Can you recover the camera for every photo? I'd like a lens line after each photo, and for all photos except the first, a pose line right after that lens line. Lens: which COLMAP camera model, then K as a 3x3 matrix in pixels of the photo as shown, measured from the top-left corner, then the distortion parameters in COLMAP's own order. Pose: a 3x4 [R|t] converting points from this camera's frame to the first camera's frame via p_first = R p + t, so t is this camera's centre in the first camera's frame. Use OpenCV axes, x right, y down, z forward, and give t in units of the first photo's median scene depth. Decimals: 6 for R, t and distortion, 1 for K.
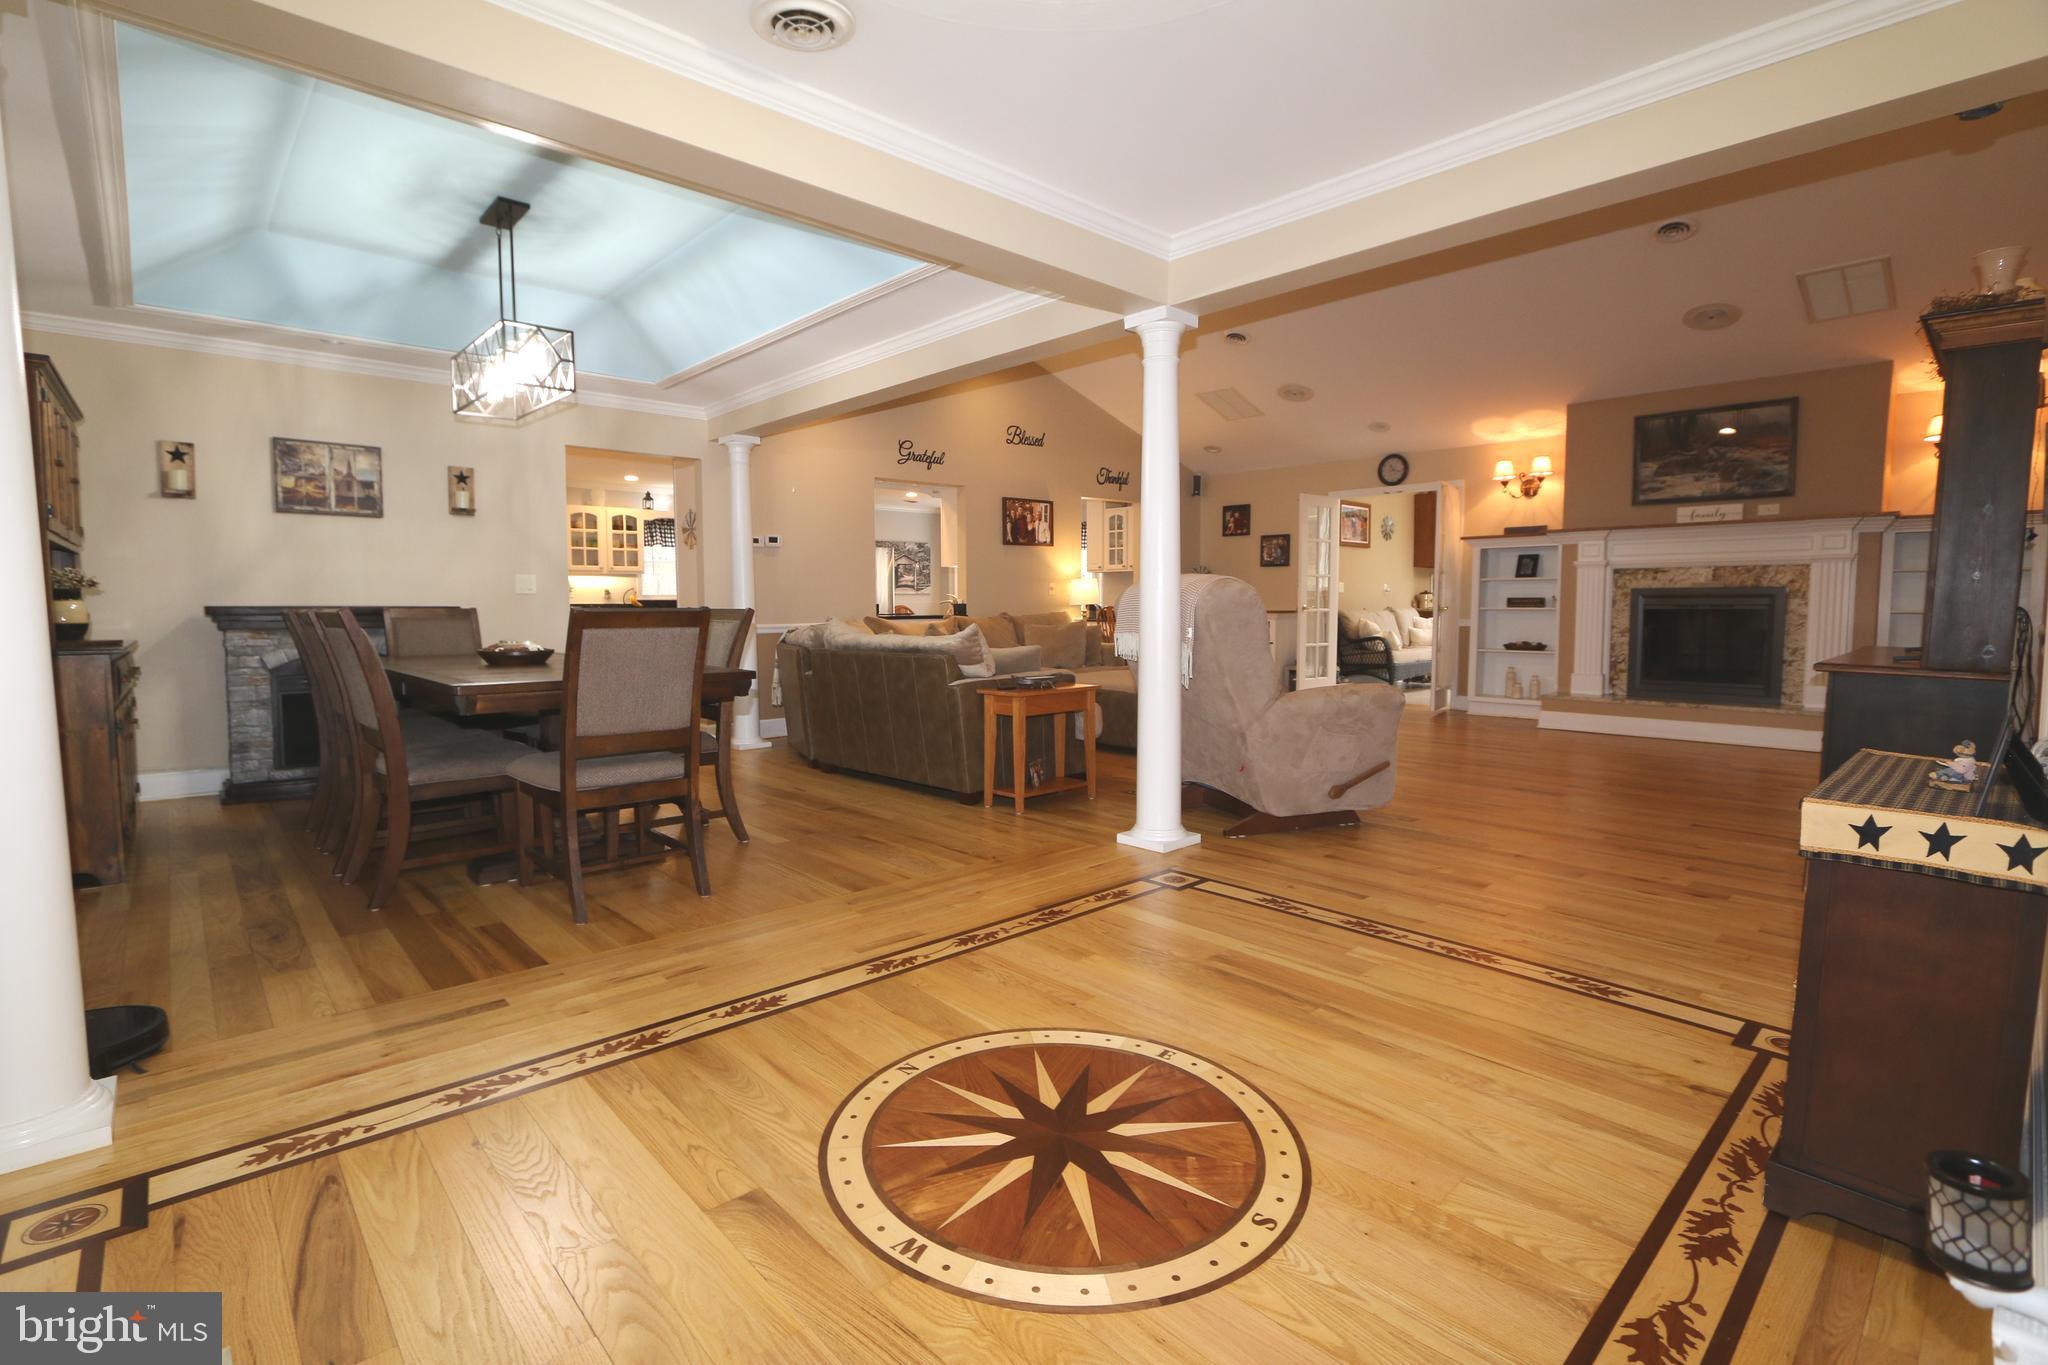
lens RADIAL K [[936.9, 0, 1024.0], [0, 936.9, 682.5], [0, 0, 1]] dist [-0.022431, 0.005112]
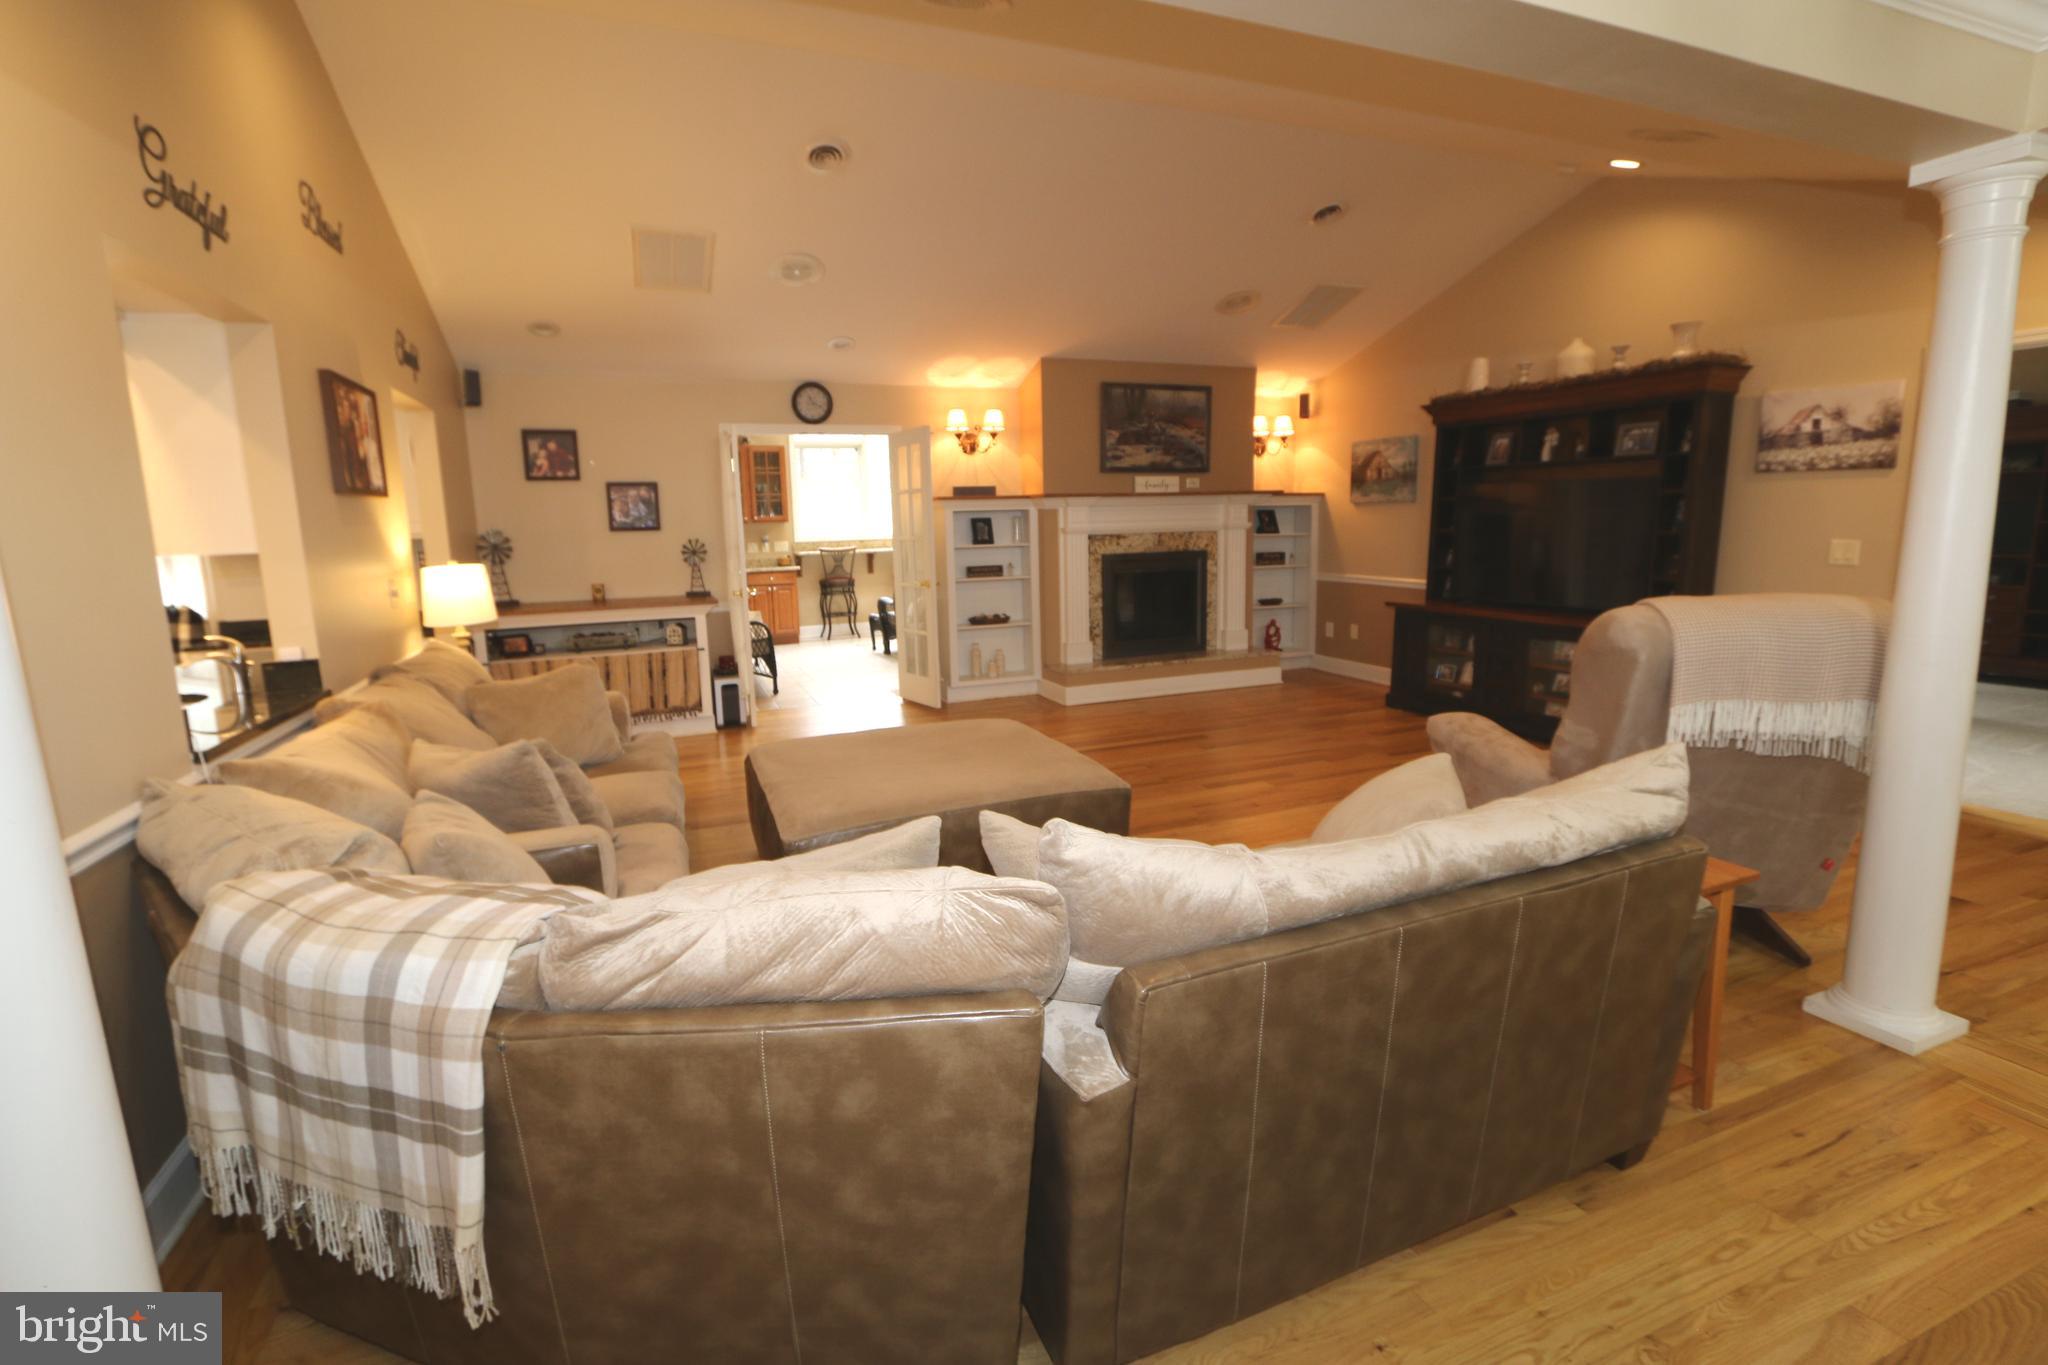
lens RADIAL K [[936.9, 0, 1024.0], [0, 936.9, 682.5], [0, 0, 1]] dist [-0.022431, 0.005112]
pose [[0.365425, -0.162791, 0.916495, -0.336074], [0.101697, 0.985677, 0.134531, -0.108970], [-0.925269, 0.044044, 0.376747, 0.693351]]
